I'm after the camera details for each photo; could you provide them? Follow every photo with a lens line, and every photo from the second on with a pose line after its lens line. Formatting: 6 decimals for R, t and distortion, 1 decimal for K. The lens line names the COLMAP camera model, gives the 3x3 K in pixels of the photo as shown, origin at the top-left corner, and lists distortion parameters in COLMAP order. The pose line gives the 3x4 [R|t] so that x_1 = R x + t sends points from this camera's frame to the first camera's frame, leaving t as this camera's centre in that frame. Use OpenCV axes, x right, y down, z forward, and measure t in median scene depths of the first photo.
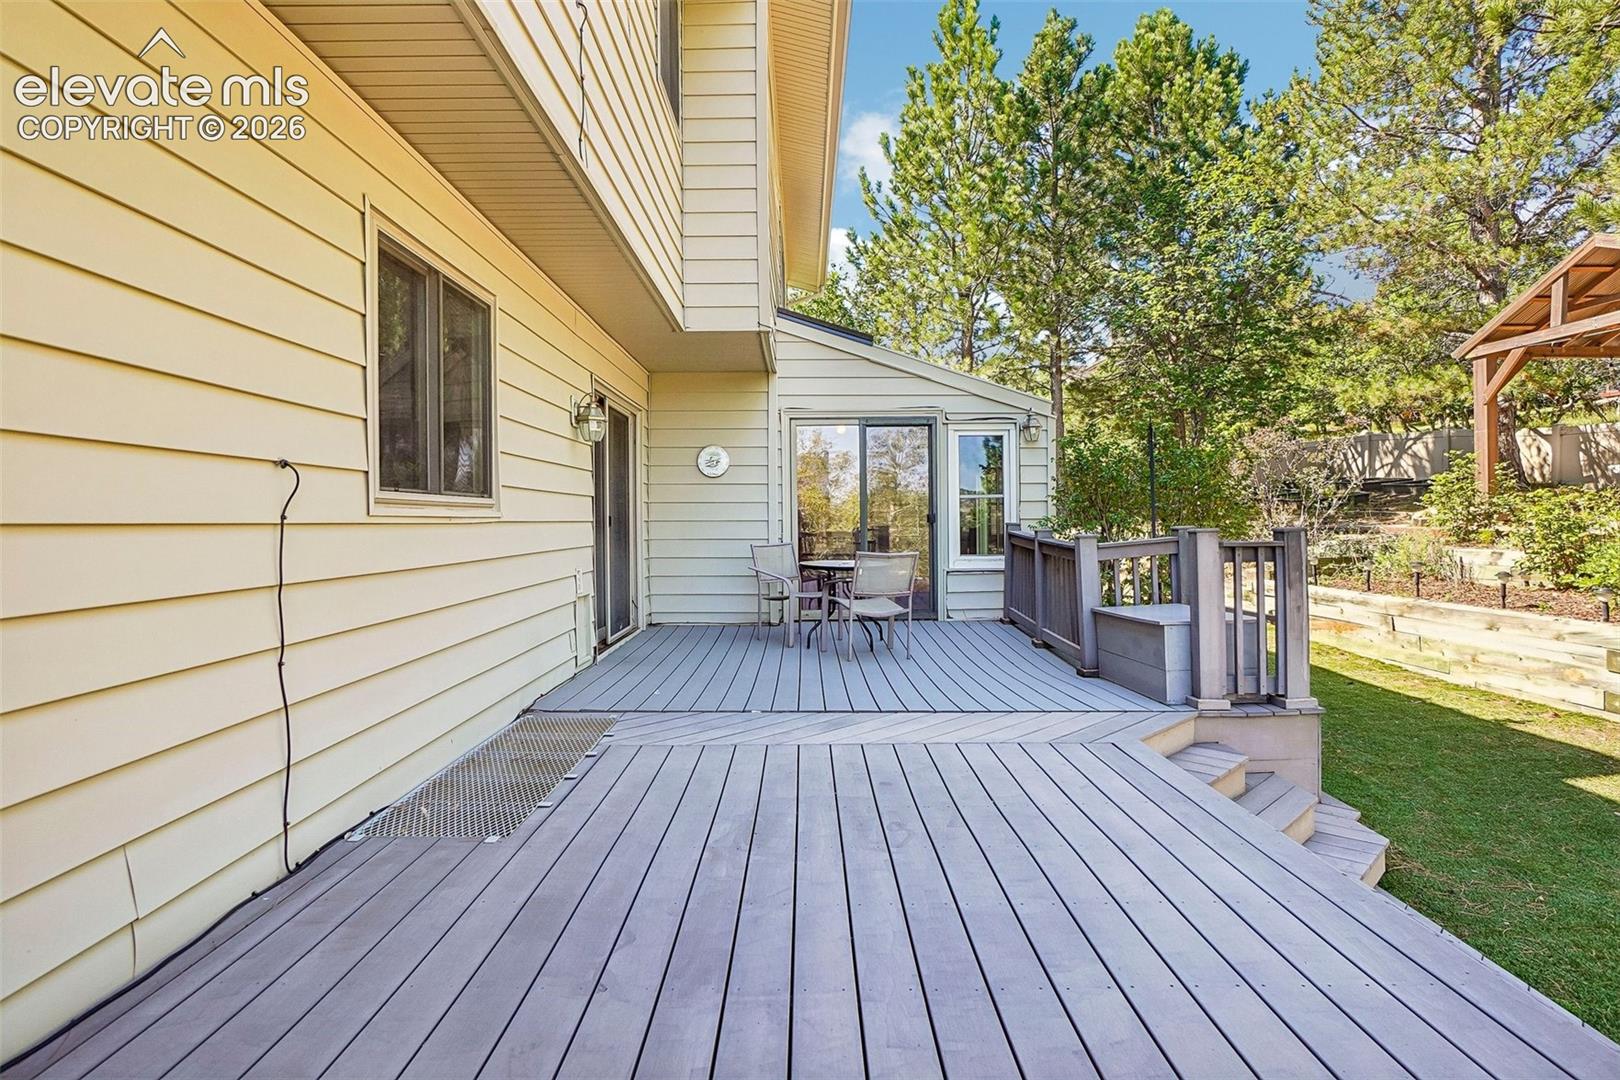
lens RADIAL K [[820.7, 0, 800.4], [0, 820.7, 532.8], [0, 0, 1]] dist [-0.013150, 0.001598]
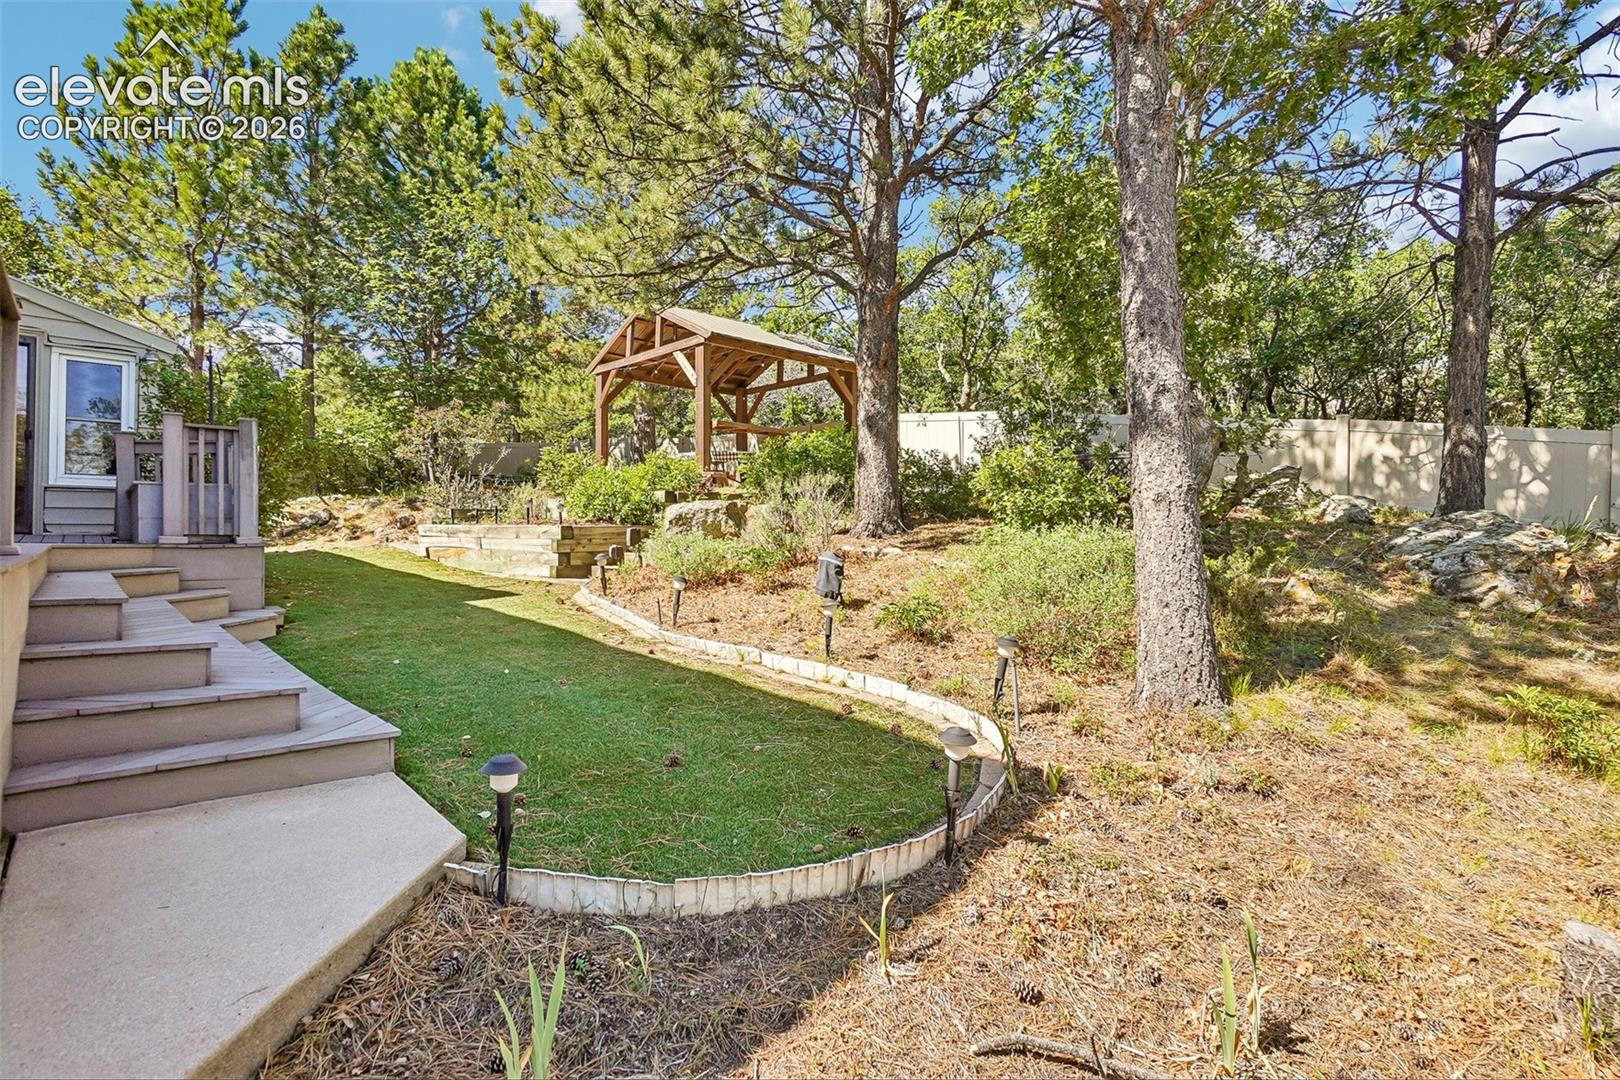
lens RADIAL K [[820.7, 0, 807.4], [0, 820.7, 535.6], [0, 0, 1]] dist [-0.013150, 0.001598]
pose [[0.752322, 0.021406, 0.658447, 0.119105], [-0.005683, 0.999646, -0.026006, 0.067412], [-0.658771, 0.015823, 0.752177, -0.209292]]
